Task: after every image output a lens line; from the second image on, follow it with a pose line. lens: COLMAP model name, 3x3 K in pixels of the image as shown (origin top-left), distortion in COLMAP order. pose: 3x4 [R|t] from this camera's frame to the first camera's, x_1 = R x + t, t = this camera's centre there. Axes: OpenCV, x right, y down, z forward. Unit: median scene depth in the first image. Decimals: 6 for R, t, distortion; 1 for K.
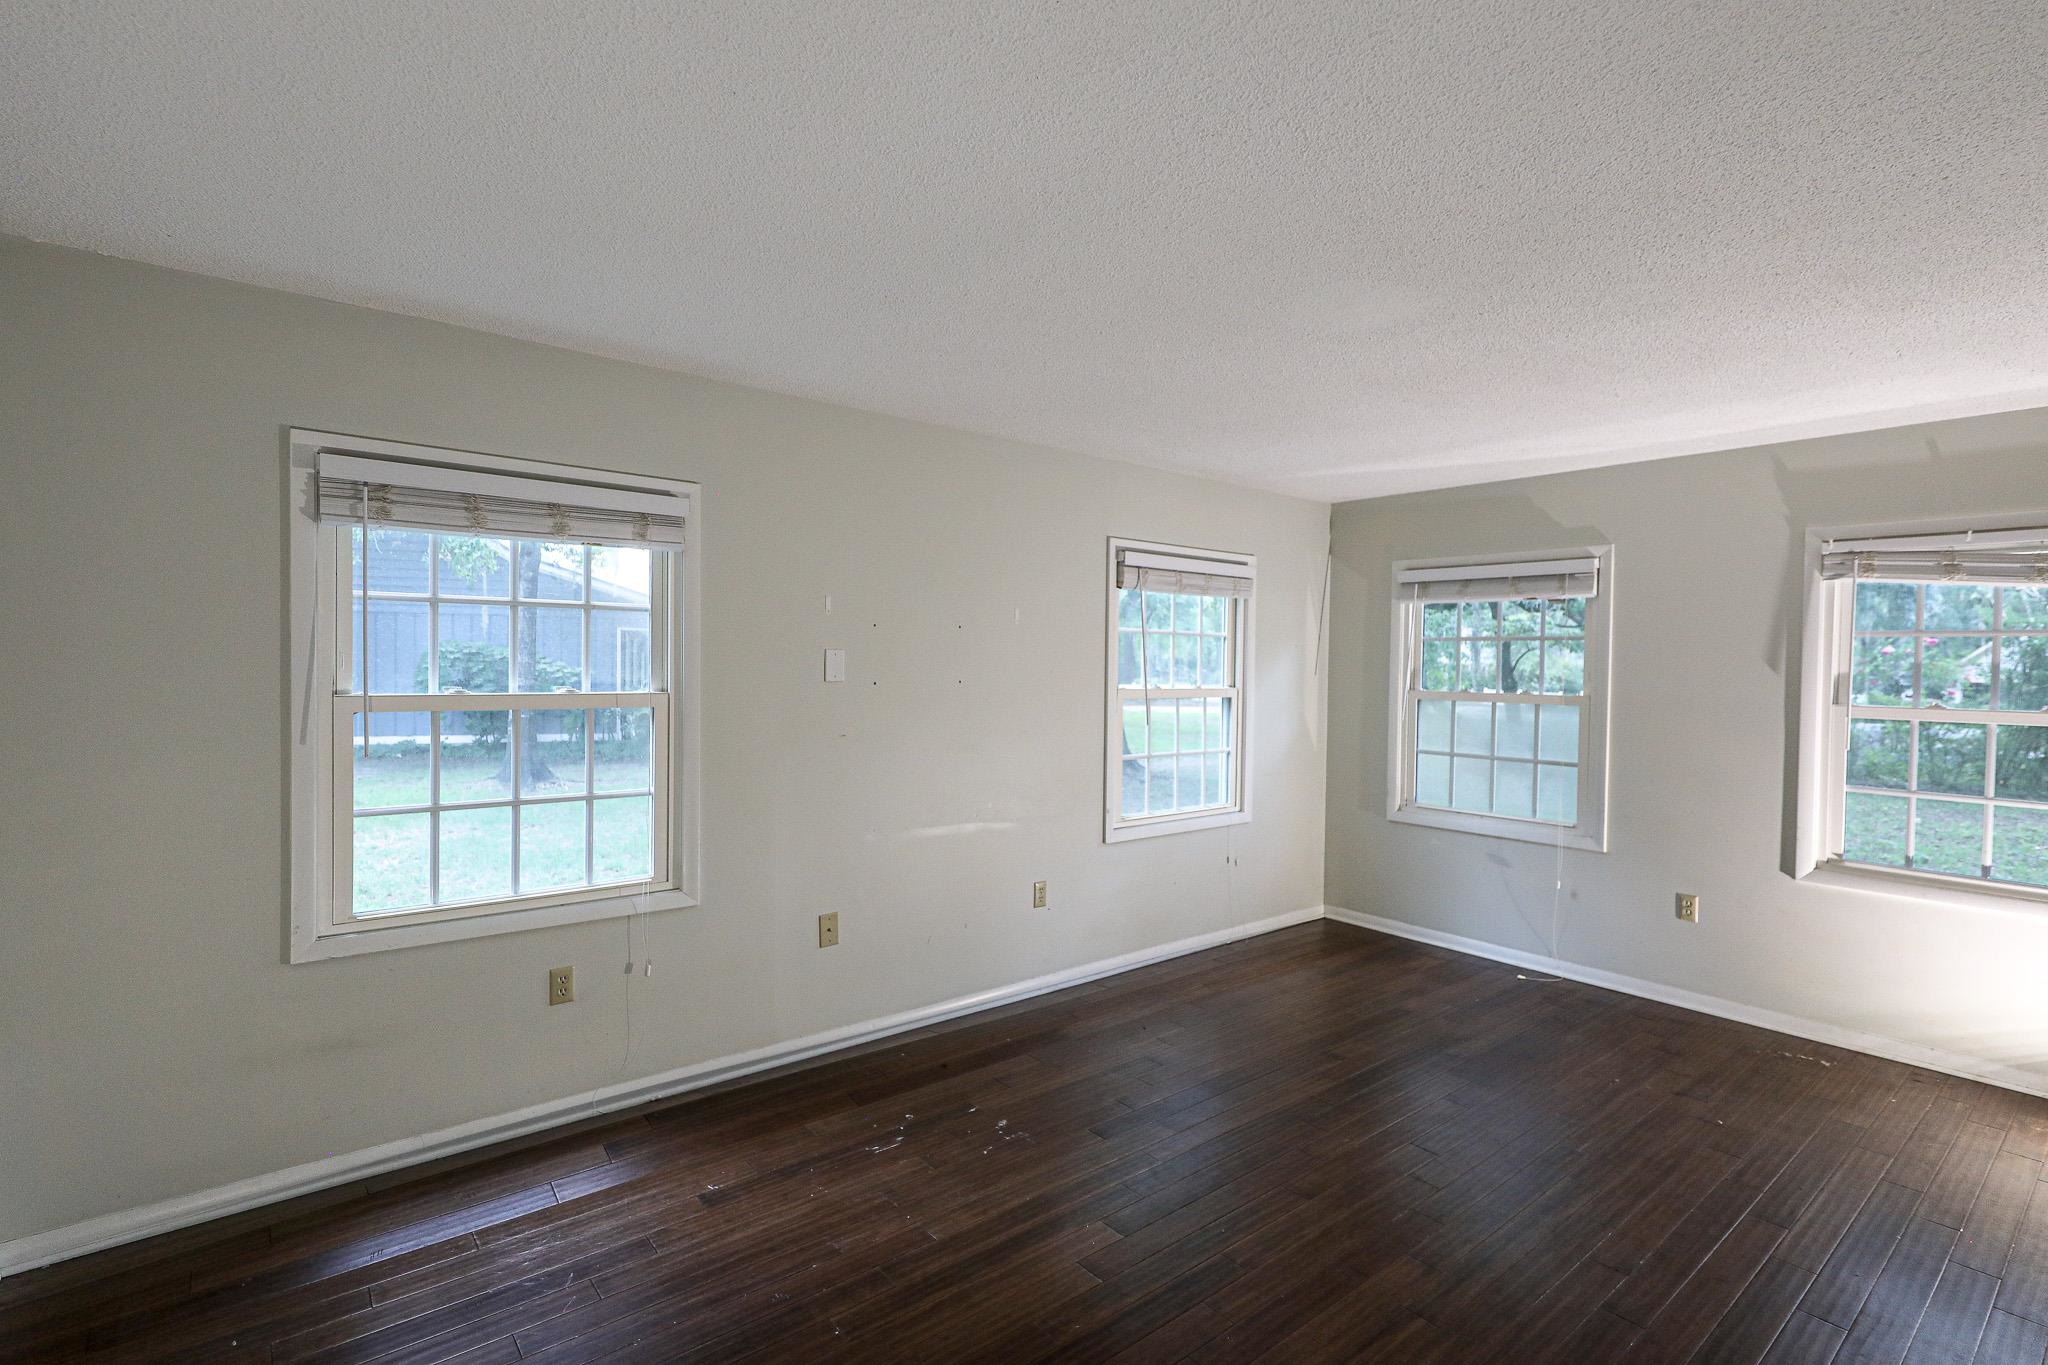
lens RADIAL K [[978.6, 0, 1024.0], [0, 978.6, 682.5], [0, 0, 1]] dist [0.001632, 0.000074]
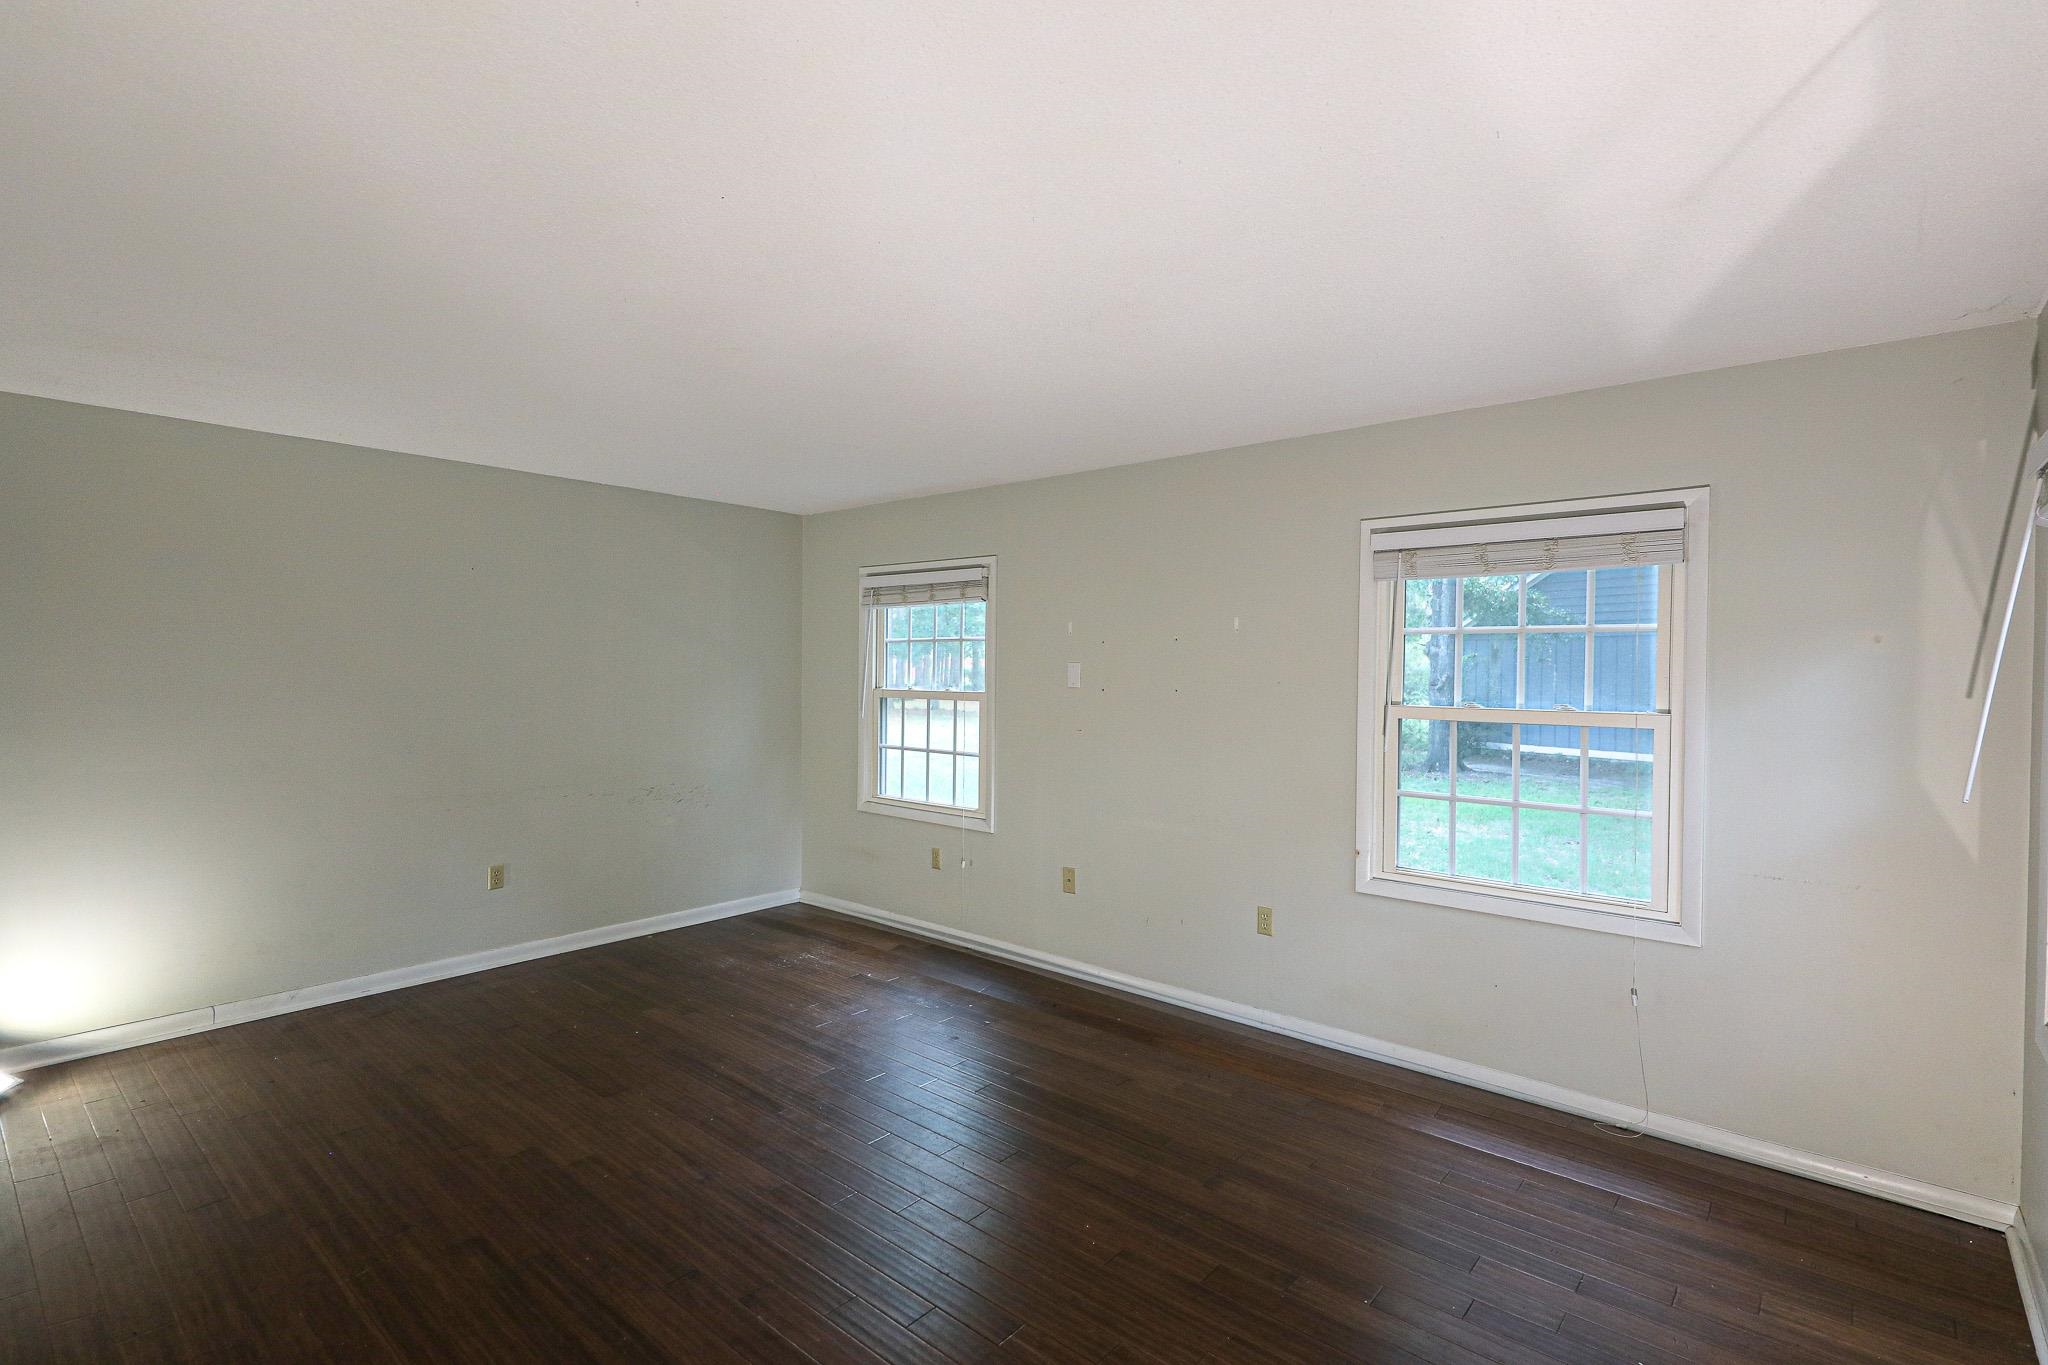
lens RADIAL K [[978.6, 0, 1024.0], [0, 978.6, 682.5], [0, 0, 1]] dist [0.001632, 0.000074]
pose [[0.155900, 0.002077, -0.987771, 1.070183], [-0.026344, 0.999651, -0.002056, -0.003127], [0.987421, 0.026342, 0.155900, 0.738897]]
